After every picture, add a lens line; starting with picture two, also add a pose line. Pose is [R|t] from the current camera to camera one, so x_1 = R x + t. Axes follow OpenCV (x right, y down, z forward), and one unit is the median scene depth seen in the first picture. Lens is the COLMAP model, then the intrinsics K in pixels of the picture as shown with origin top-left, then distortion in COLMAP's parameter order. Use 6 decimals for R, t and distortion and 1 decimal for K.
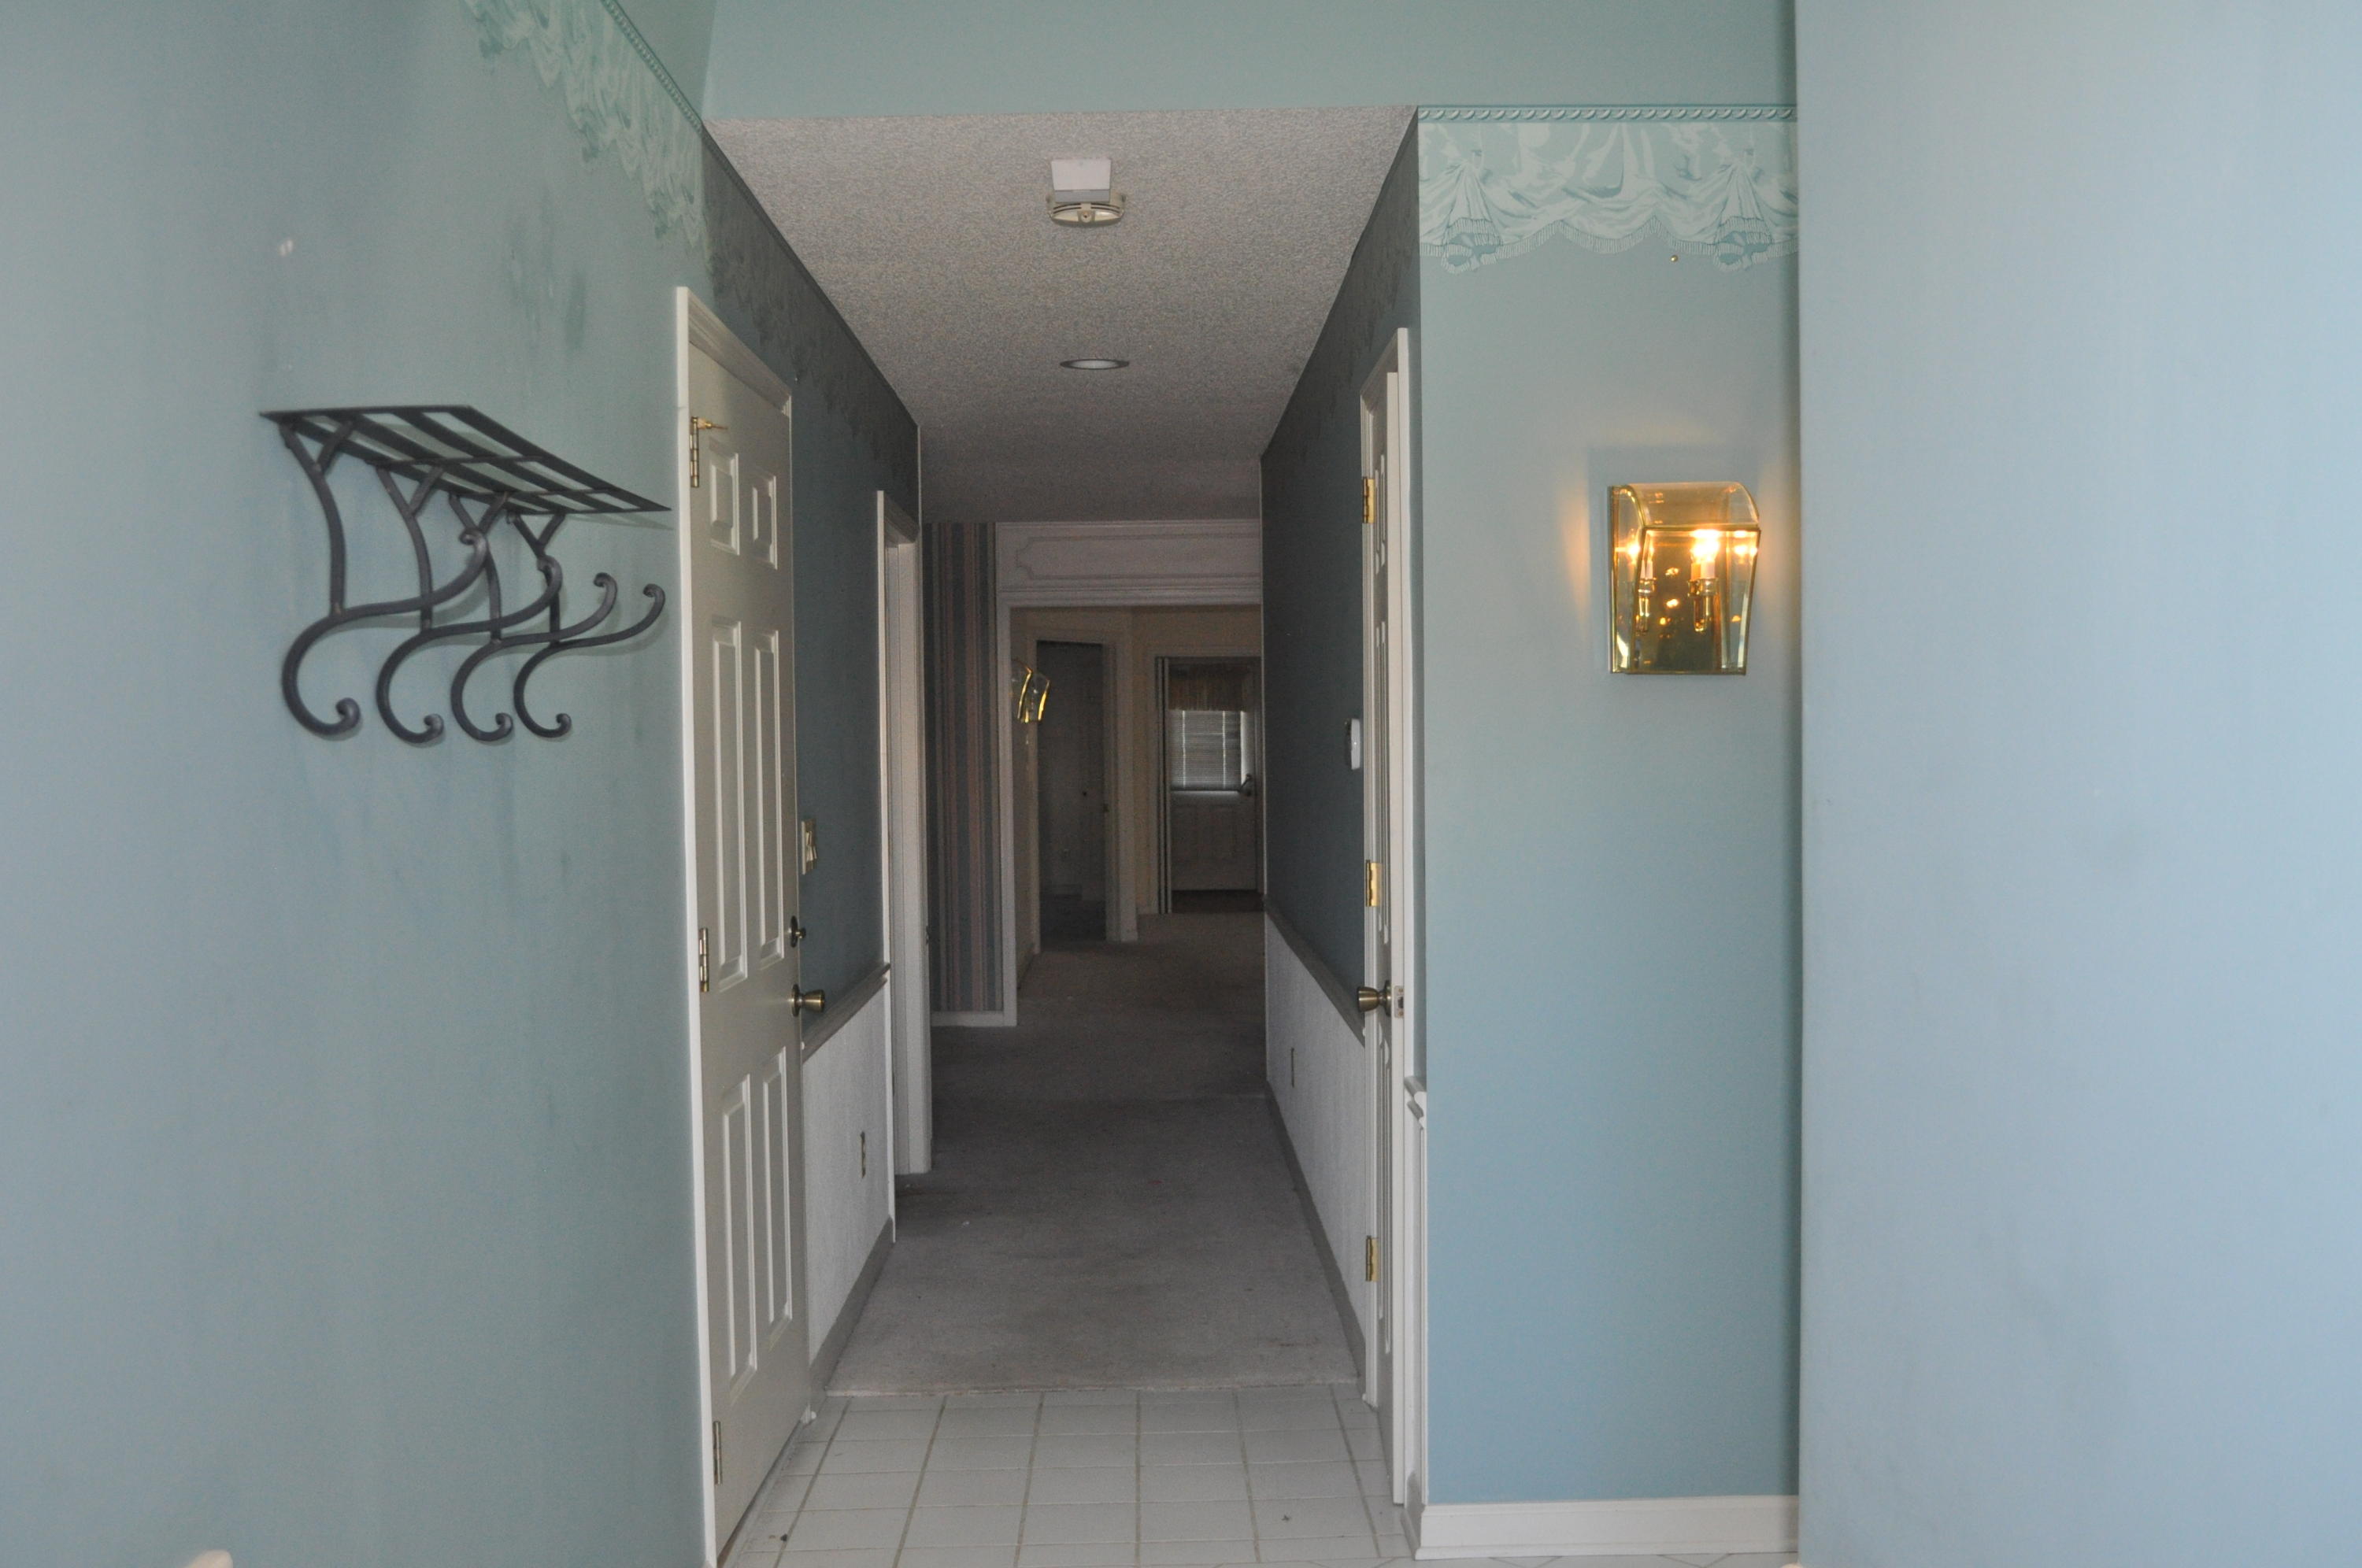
lens RADIAL K [[2230.5, 0, 1181.9], [0, 2230.5, 779.4], [0, 0, 1]] dist [-0.054997, 0.000000]
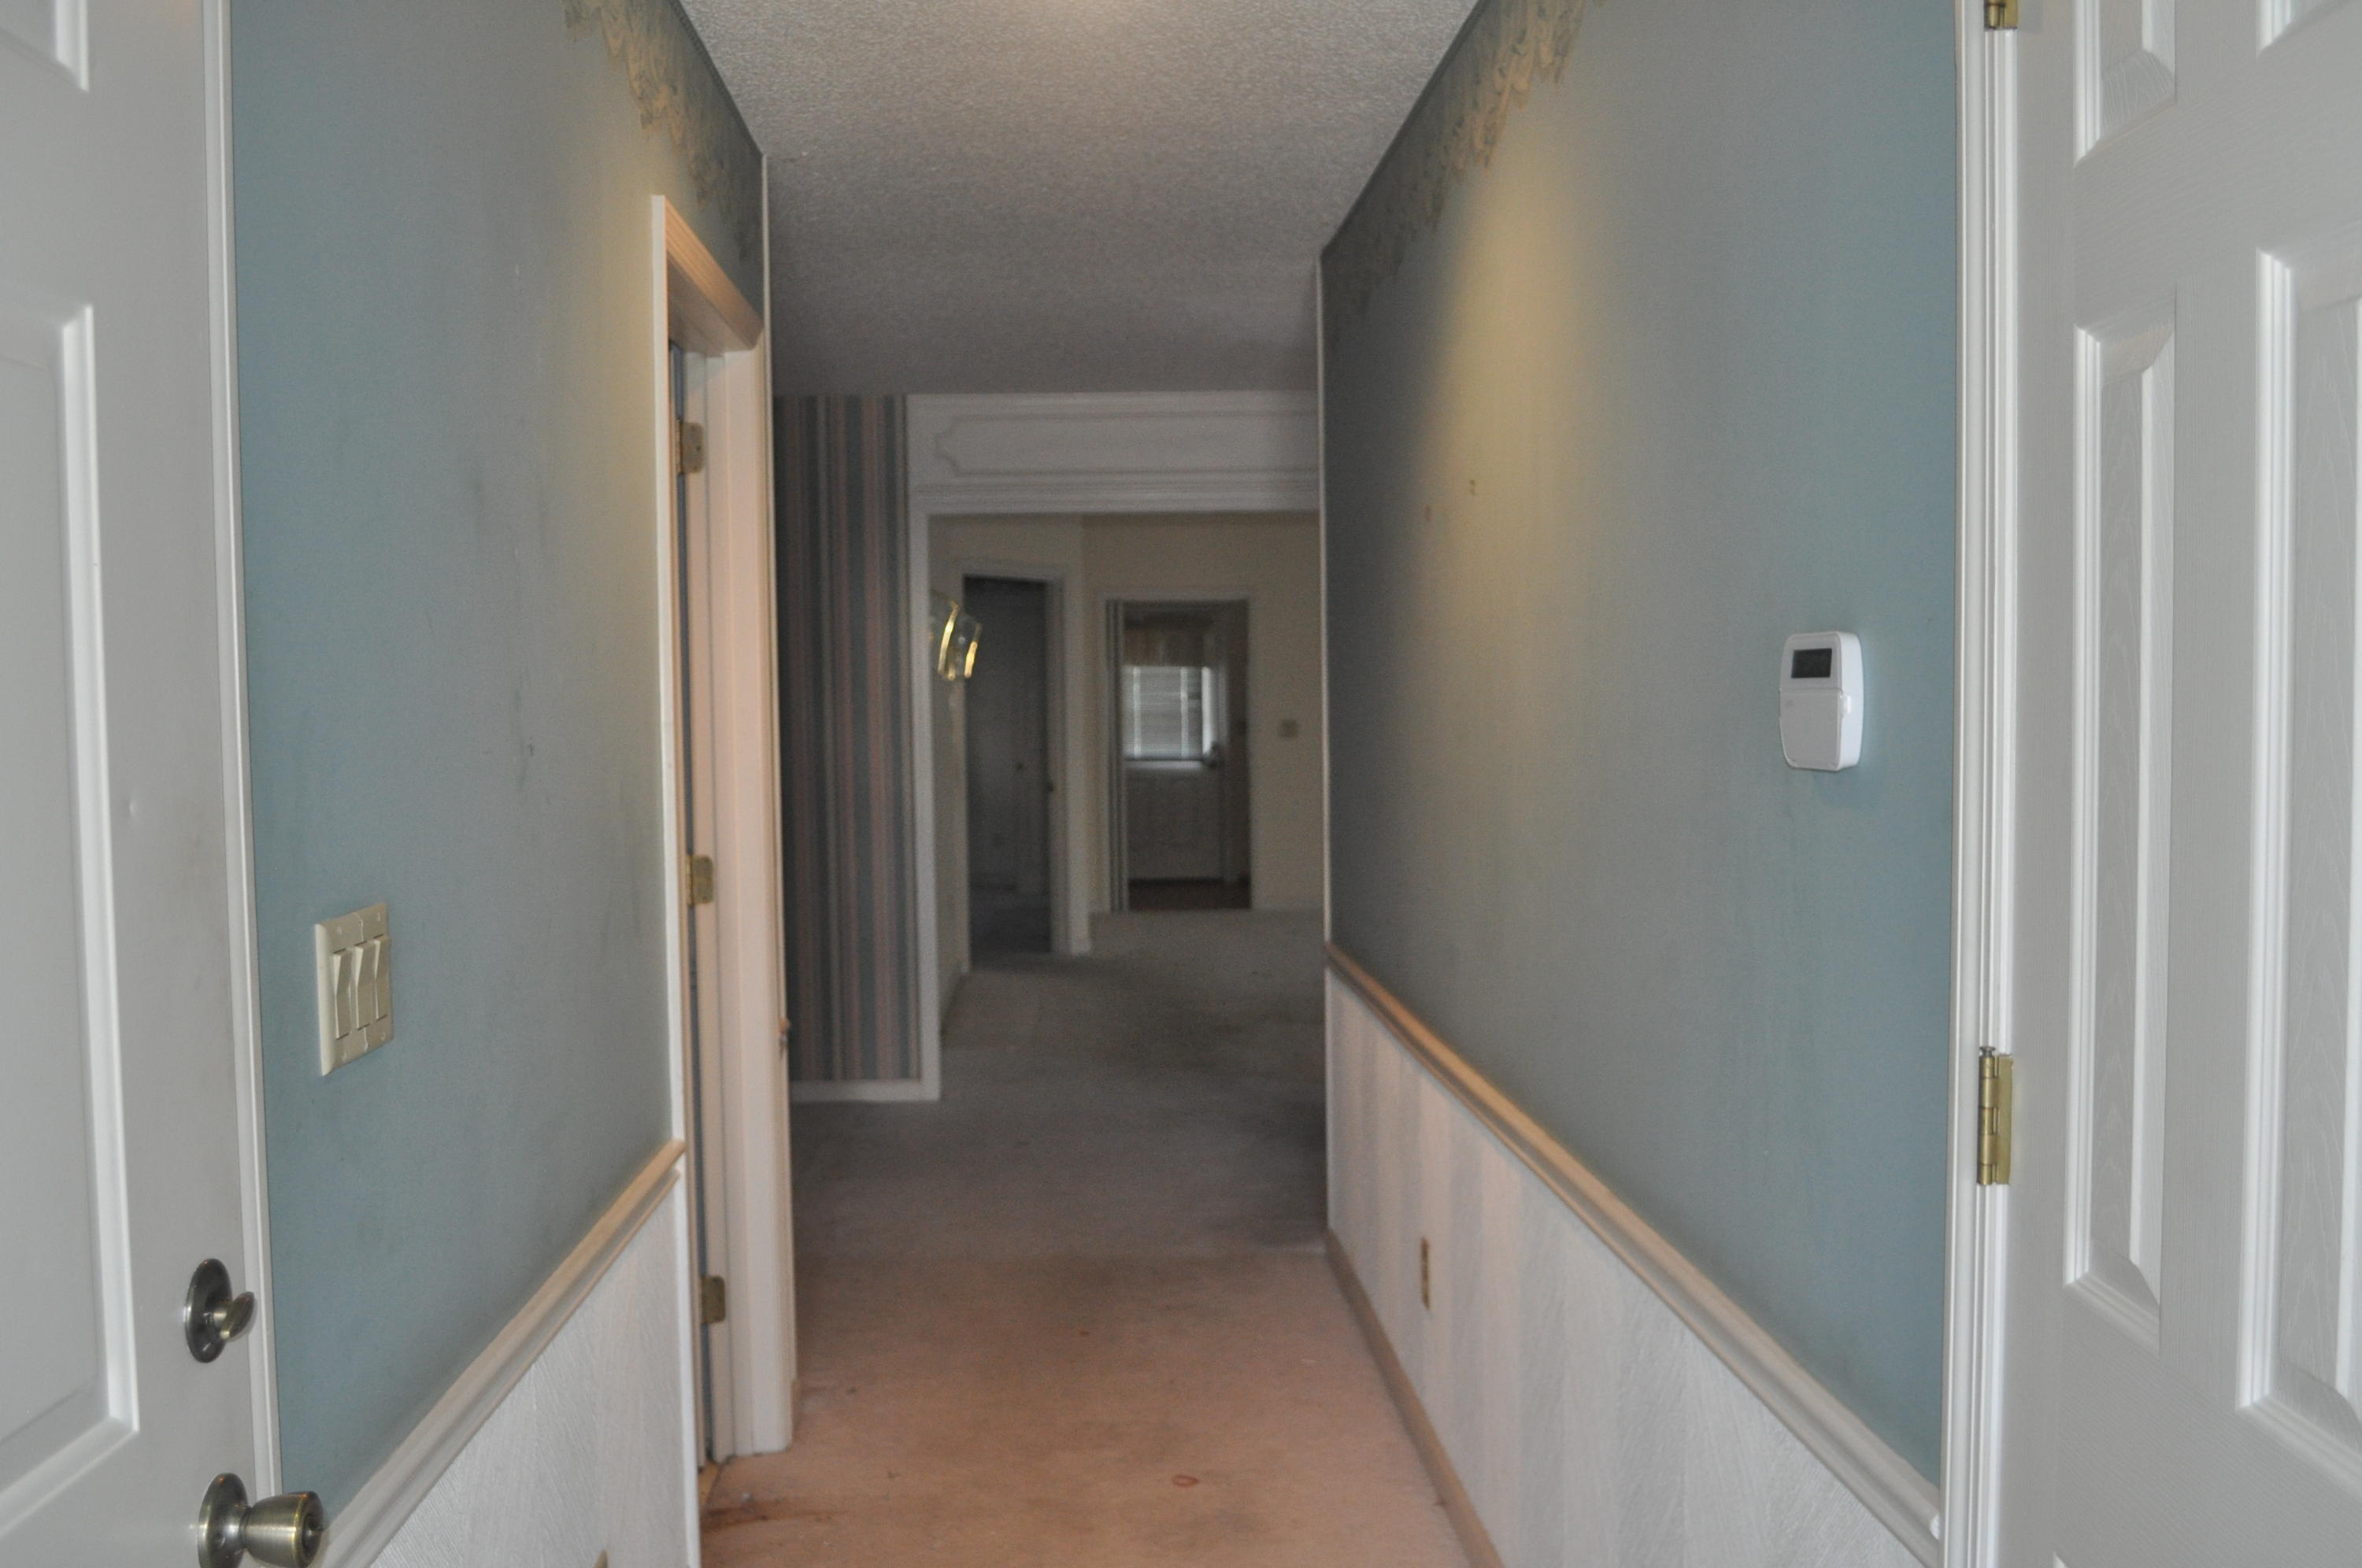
lens RADIAL K [[2230.5, 0, 1179.4], [0, 2230.5, 793.5], [0, 0, 1]] dist [-0.054997, 0.000000]
pose [[0.999448, -0.003015, 0.033099, -0.015659], [0.002264, 0.999740, 0.022709, -0.003079], [-0.033159, -0.022621, 0.999194, 0.215896]]
